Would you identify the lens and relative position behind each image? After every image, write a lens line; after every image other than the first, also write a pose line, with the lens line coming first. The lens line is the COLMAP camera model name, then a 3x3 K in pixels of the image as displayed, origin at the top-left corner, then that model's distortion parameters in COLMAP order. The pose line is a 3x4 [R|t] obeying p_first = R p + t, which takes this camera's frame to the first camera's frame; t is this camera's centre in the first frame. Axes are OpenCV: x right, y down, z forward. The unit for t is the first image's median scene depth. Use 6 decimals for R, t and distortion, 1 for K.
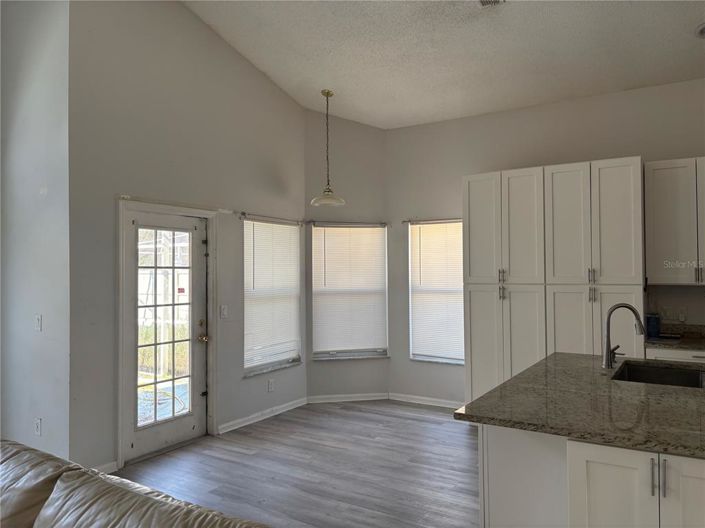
lens RADIAL K [[541.3, 0, 352.5], [0, 541.3, 264.0], [0, 0, 1]] dist [0.053078, -0.001826]
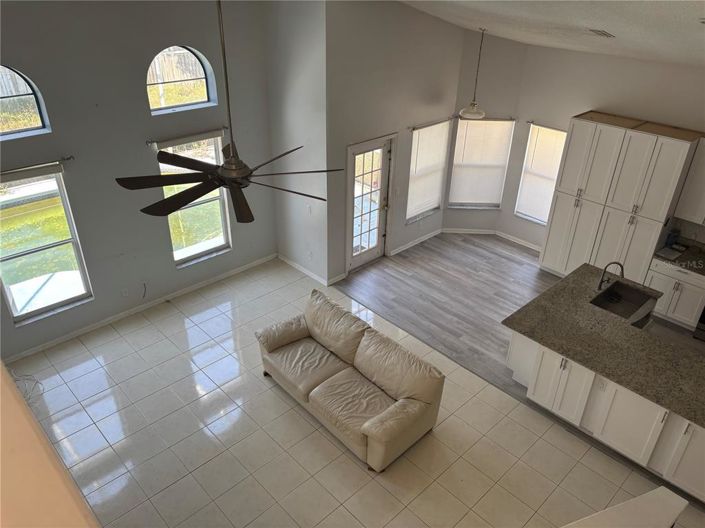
lens RADIAL K [[541.3, 0, 352.5], [0, 541.3, 264.0], [0, 0, 1]] dist [0.053078, -0.001826]
pose [[0.969710, 0.145692, -0.196051, -0.013380], [-0.028270, 0.864188, 0.502375, -0.557690], [0.242617, -0.481616, 0.842130, -0.543527]]
